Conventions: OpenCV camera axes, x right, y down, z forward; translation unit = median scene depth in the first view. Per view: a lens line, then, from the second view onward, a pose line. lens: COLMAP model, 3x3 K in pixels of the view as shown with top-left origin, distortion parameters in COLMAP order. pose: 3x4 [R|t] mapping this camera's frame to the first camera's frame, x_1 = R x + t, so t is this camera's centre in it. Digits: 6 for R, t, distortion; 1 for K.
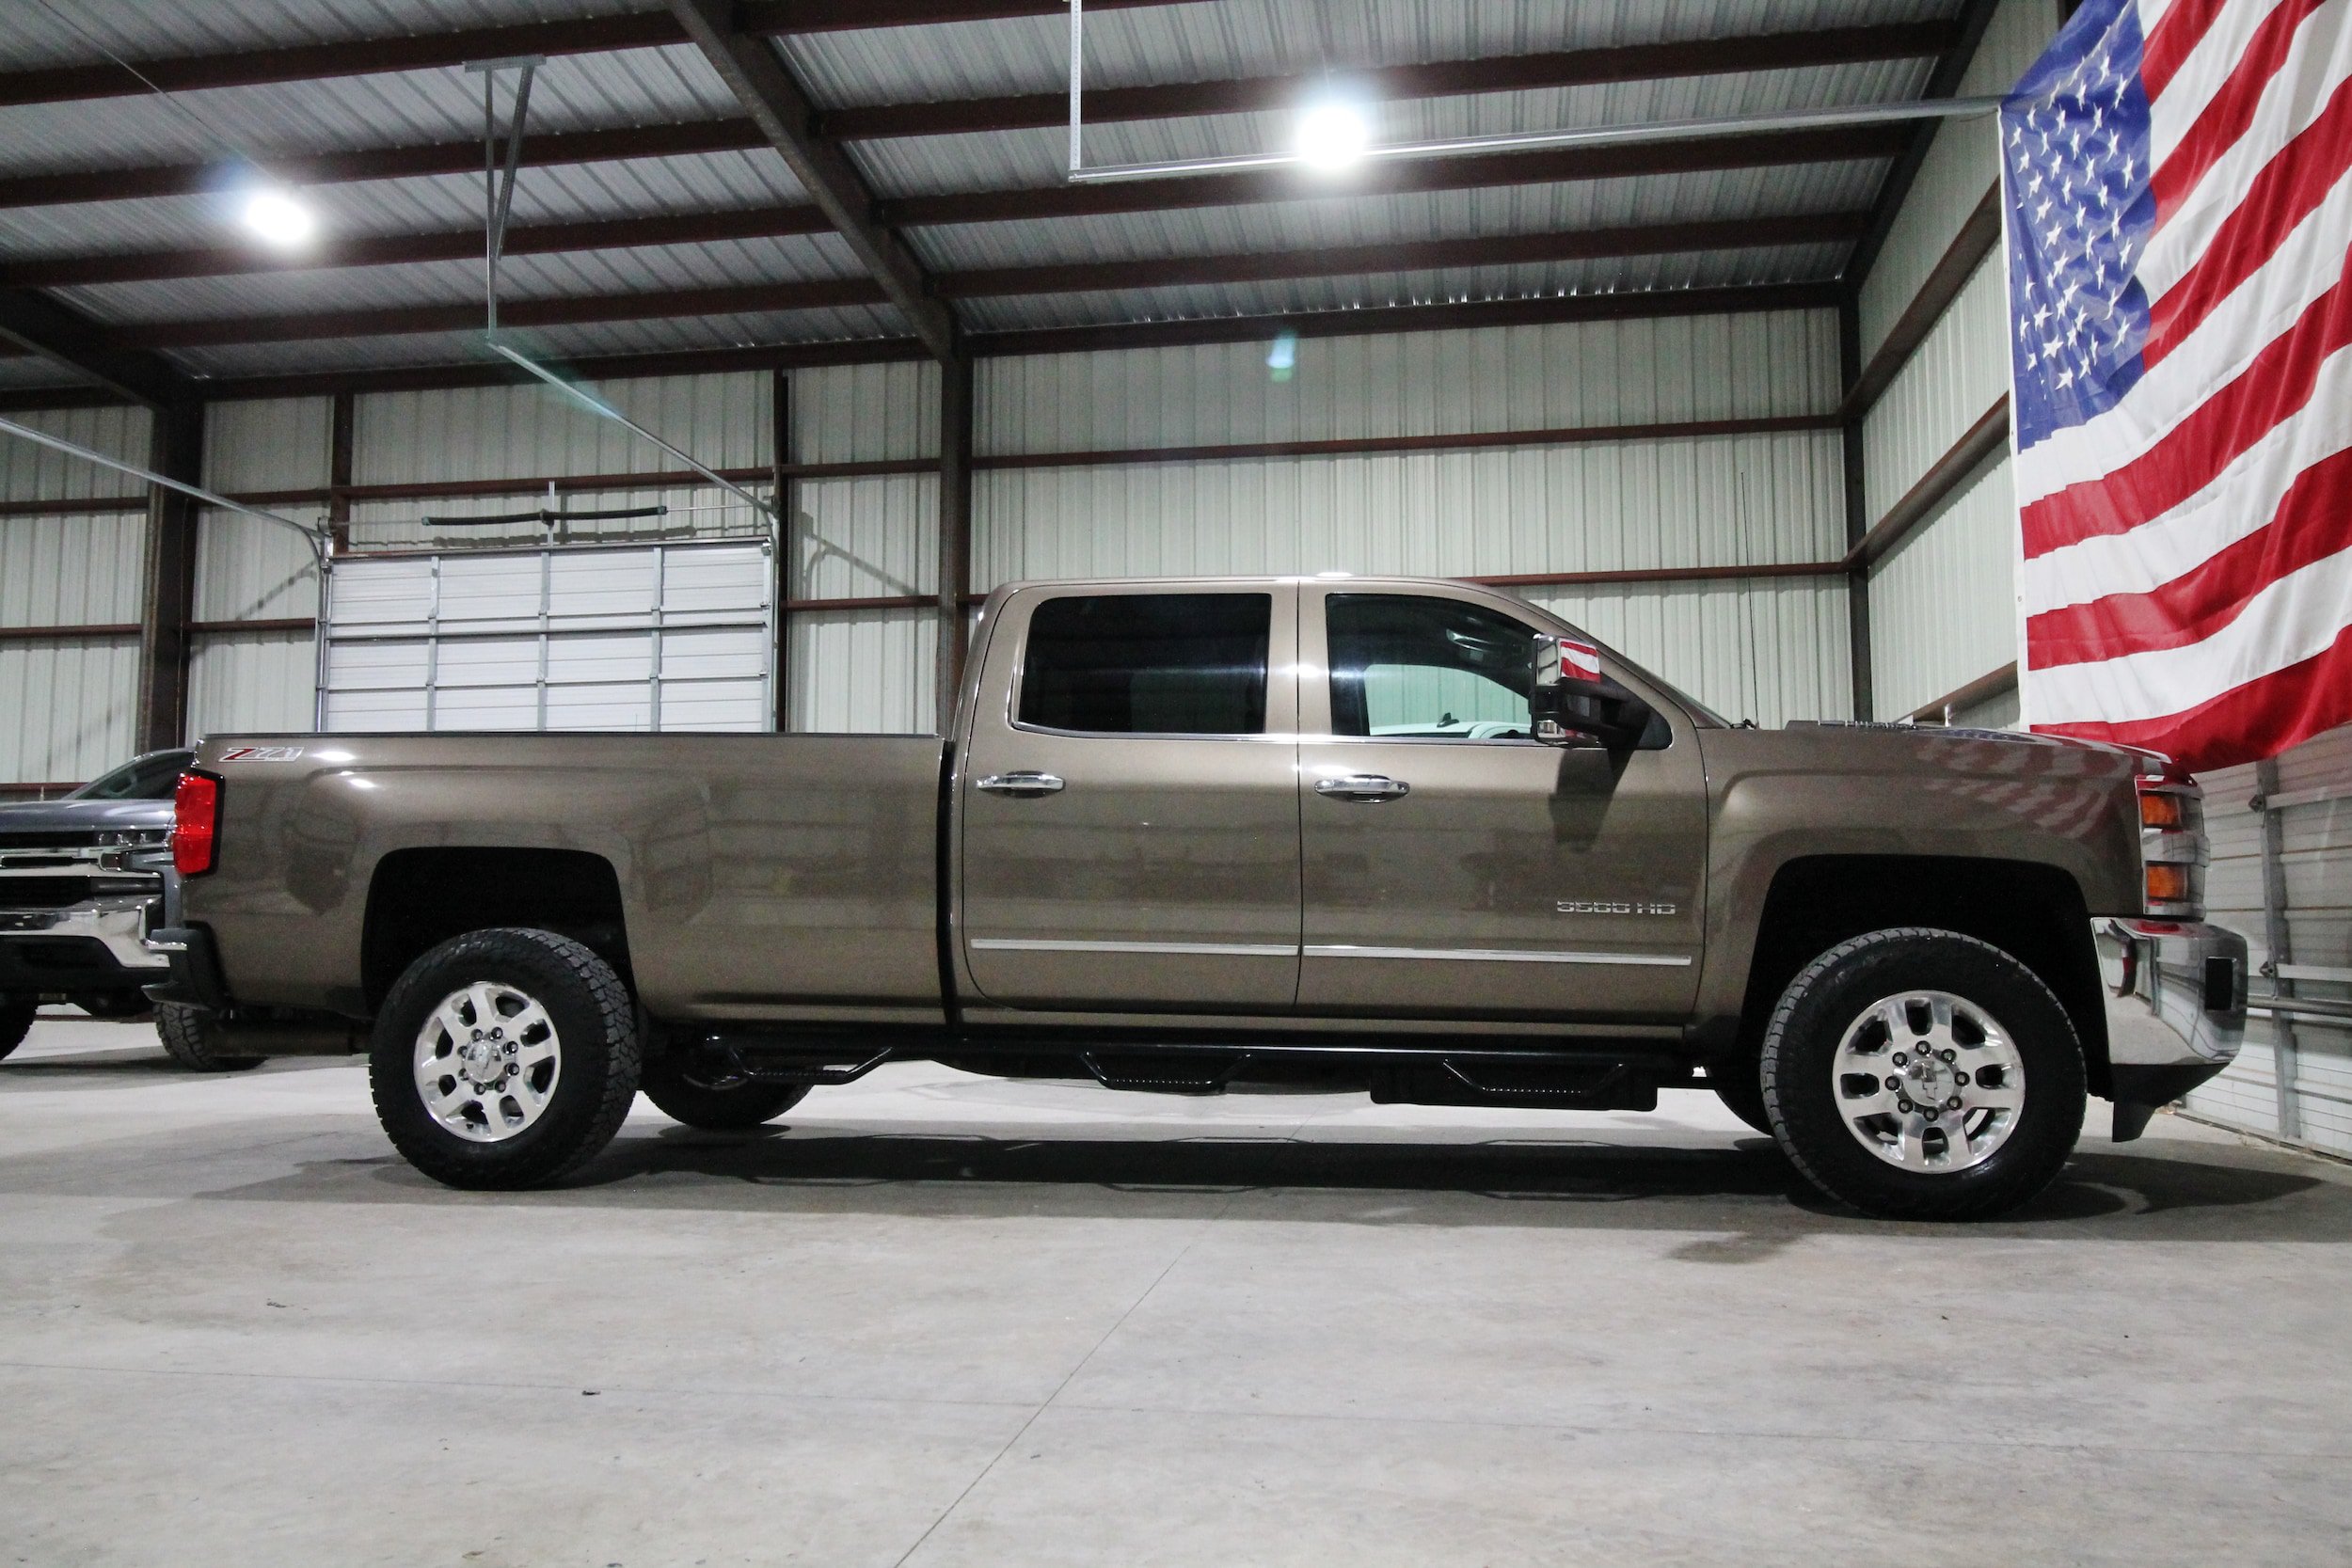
lens RADIAL K [[1789.4, 0, 1176.7], [0, 1789.4, 779.2], [0, 0, 1]] dist [0.009991, -0.003393]
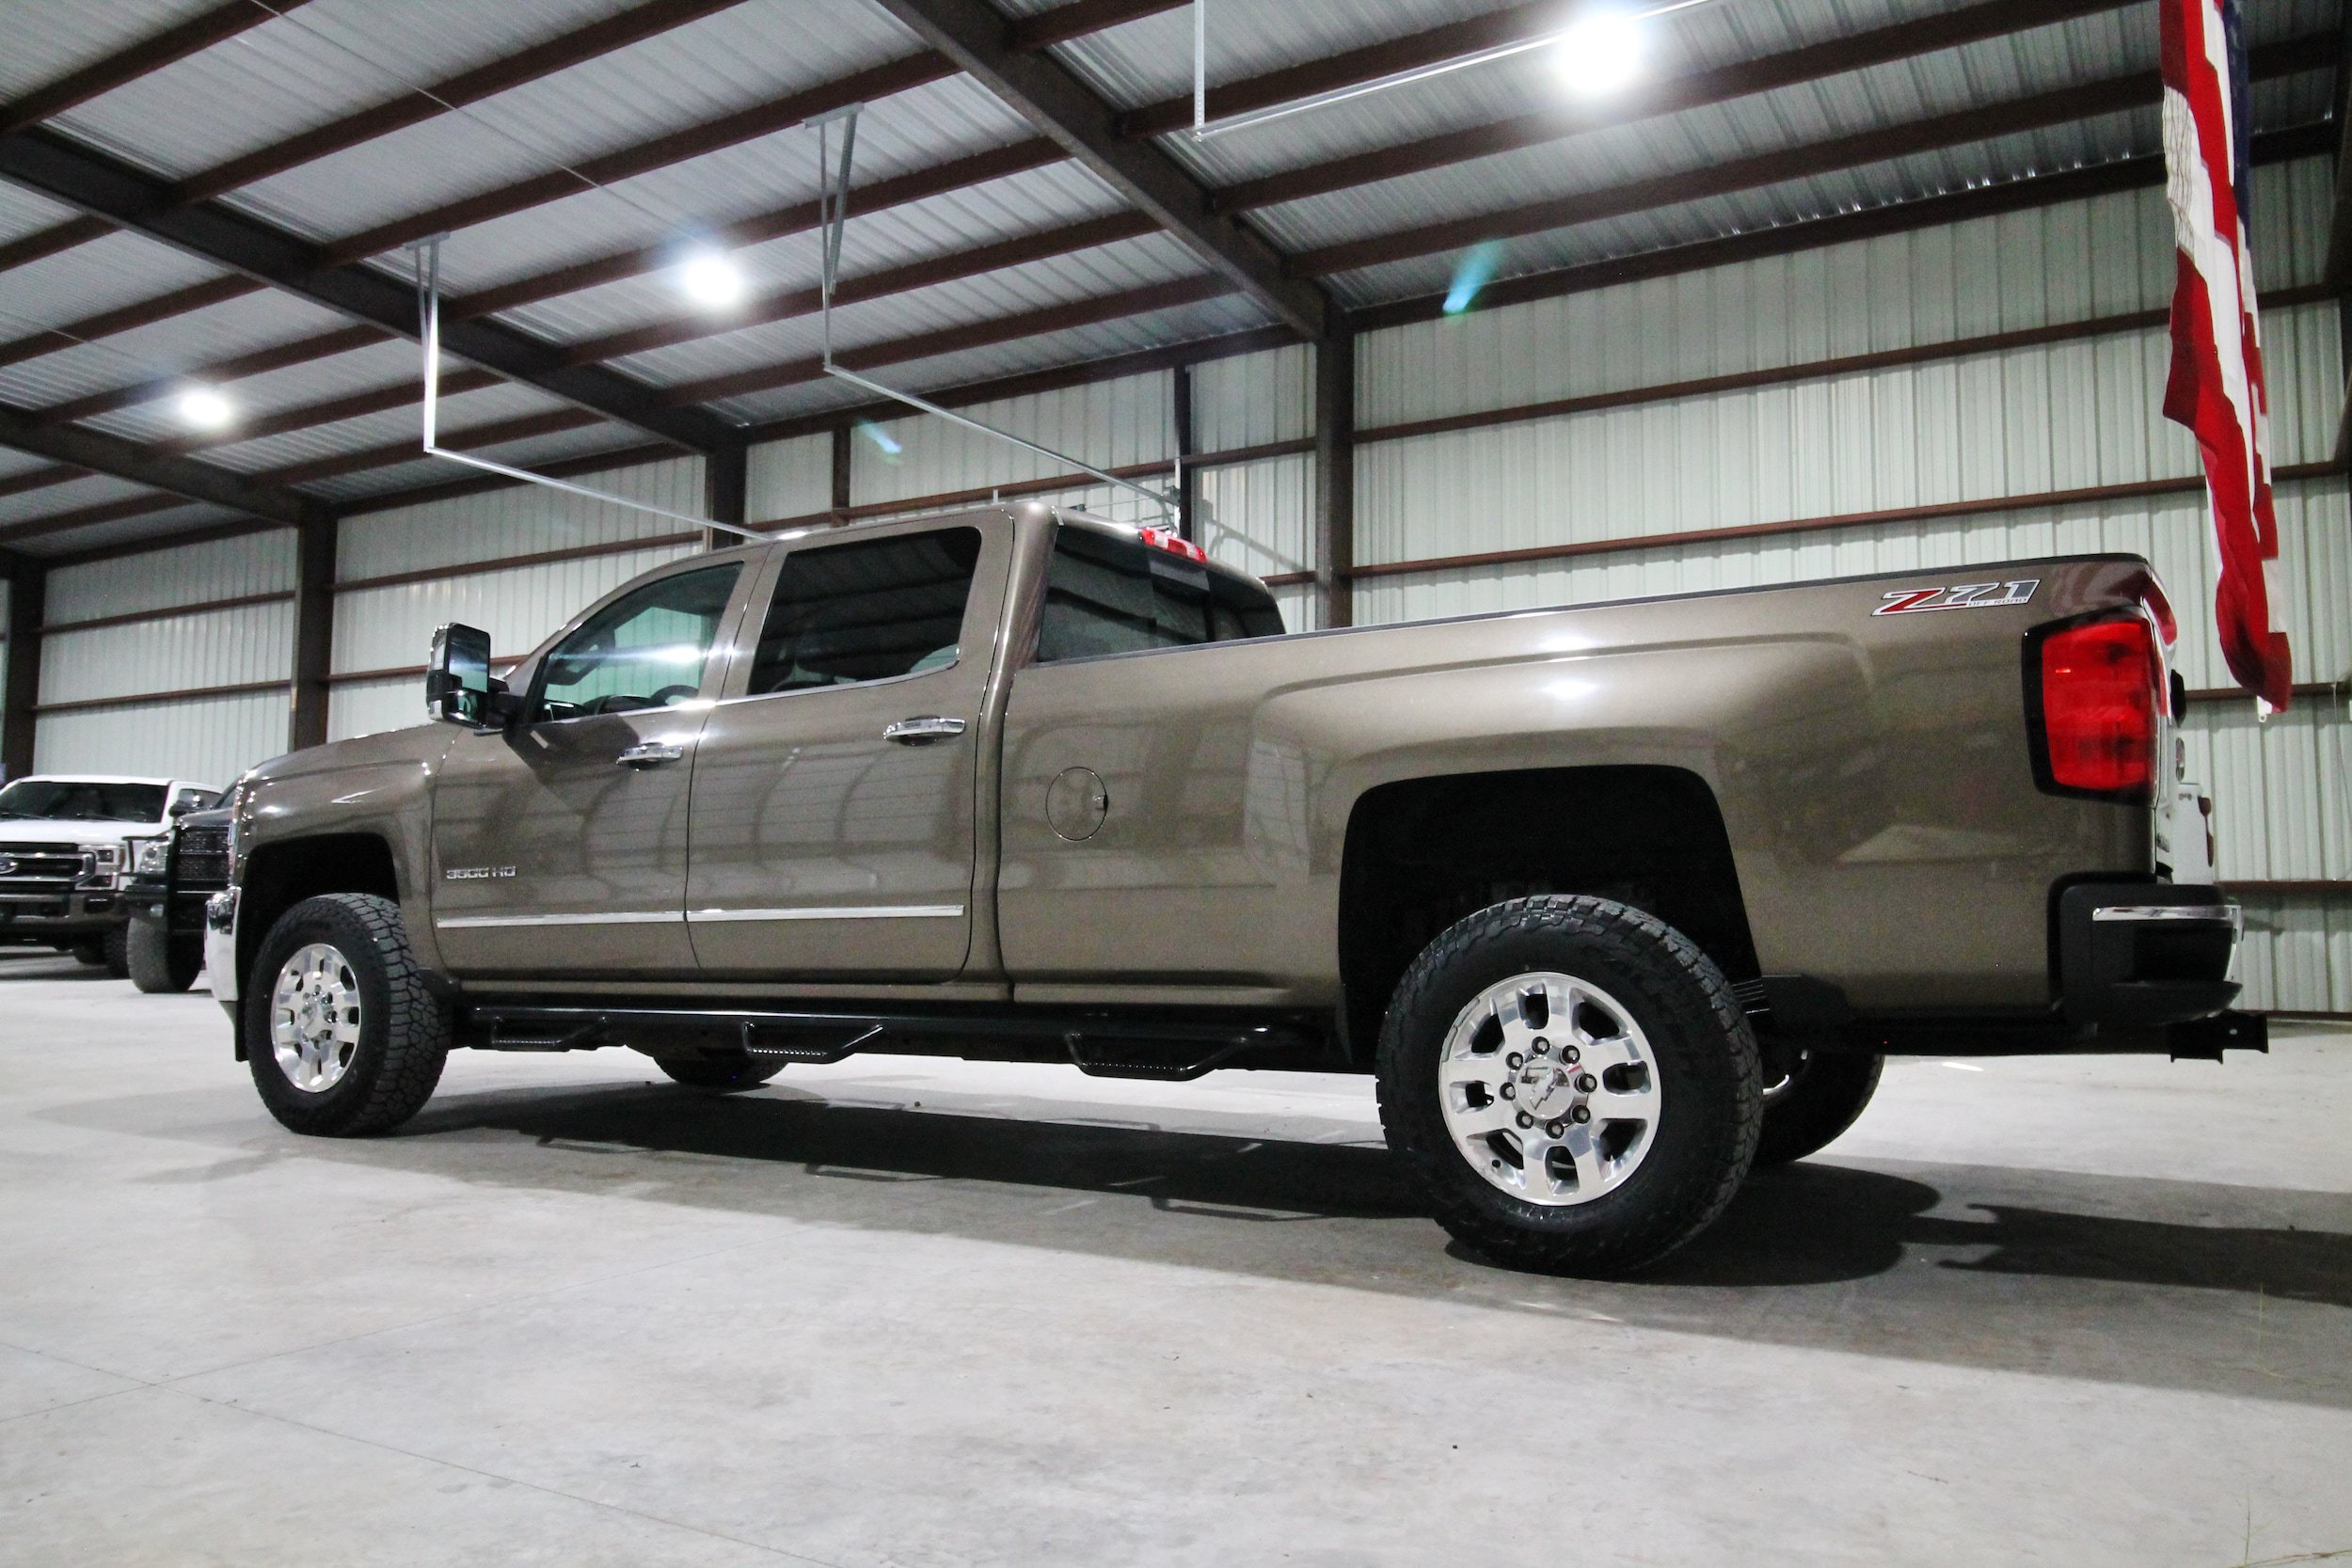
lens RADIAL K [[1706.6, 0, 1185.6], [0, 1706.6, 767.2], [0, 0, 1]] dist [0.006028, -0.000682]
pose [[0.930753, -0.020603, -0.365068, 0.157014], [0.023596, 0.999715, 0.003740, 0.004489], [0.364887, -0.012096, 0.930973, 0.066737]]
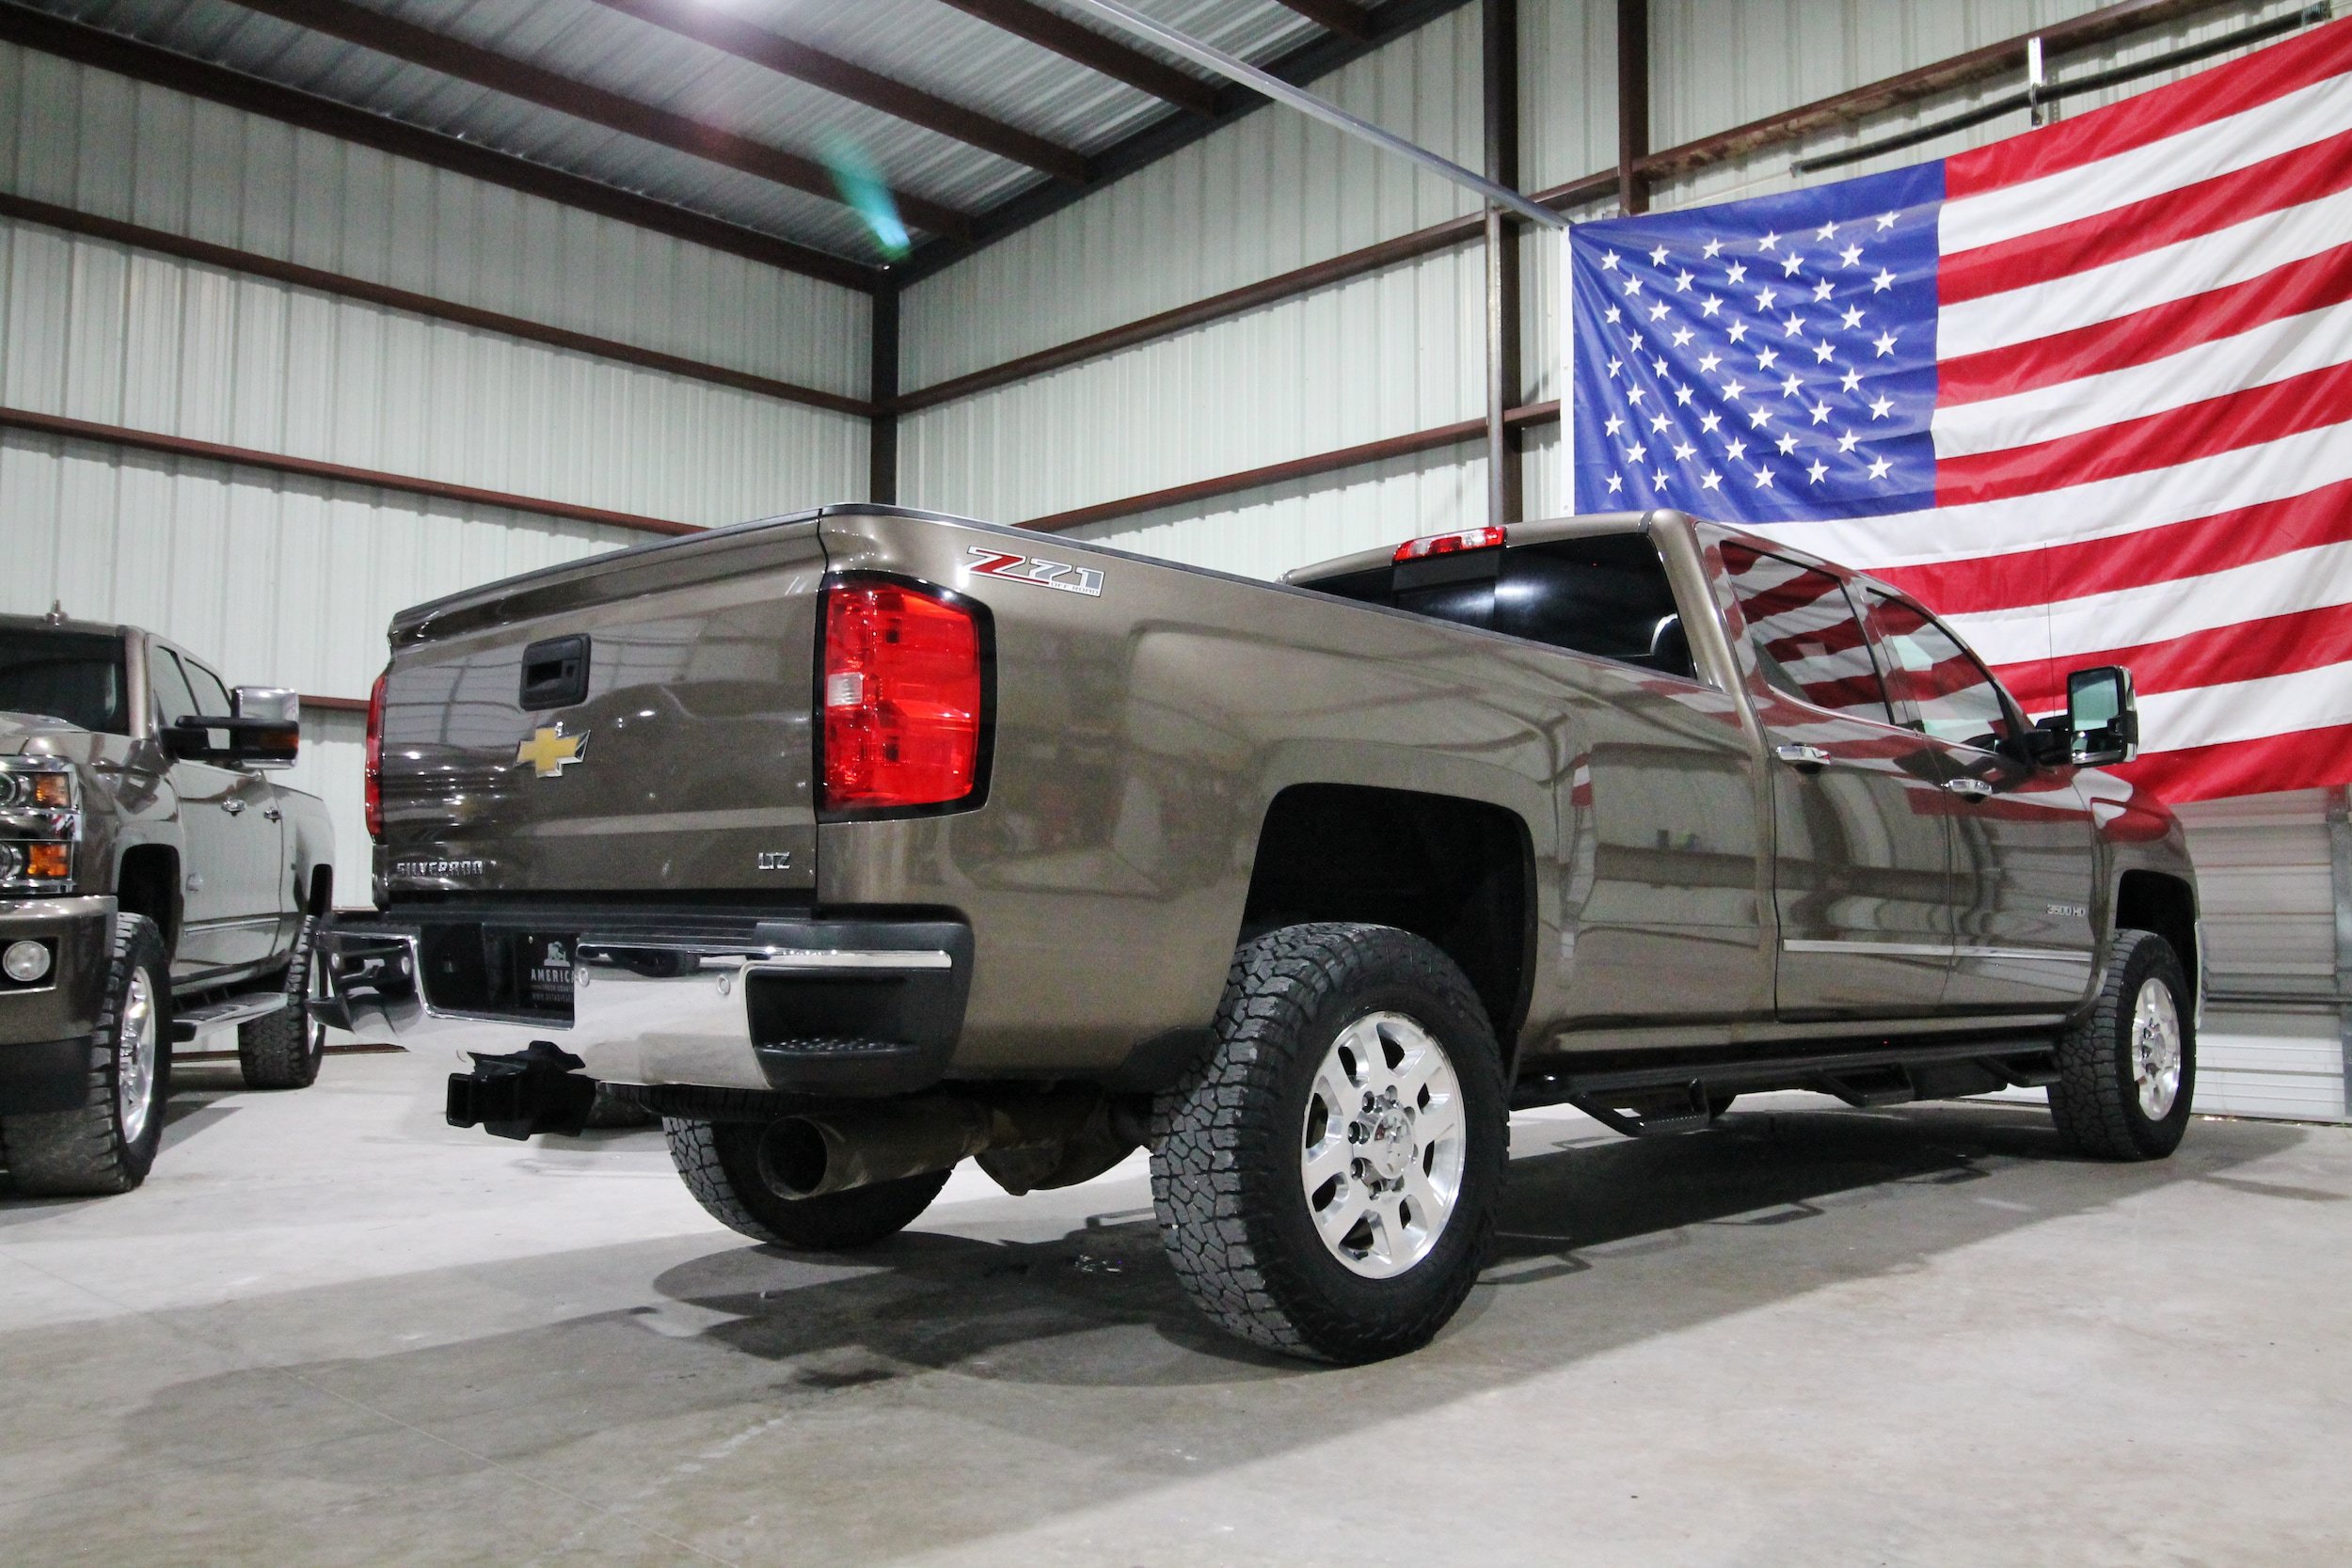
lens RADIAL K [[1862.7, 0, 1168.5], [0, 1862.7, 780.4], [0, 0, 1]] dist [0.010464, -0.002883]
pose [[0.578208, 0.067019, 0.813132, -0.346925], [-0.071469, 0.996950, -0.031349, 0.022306], [-0.812753, -0.039987, 0.581235, 0.258045]]
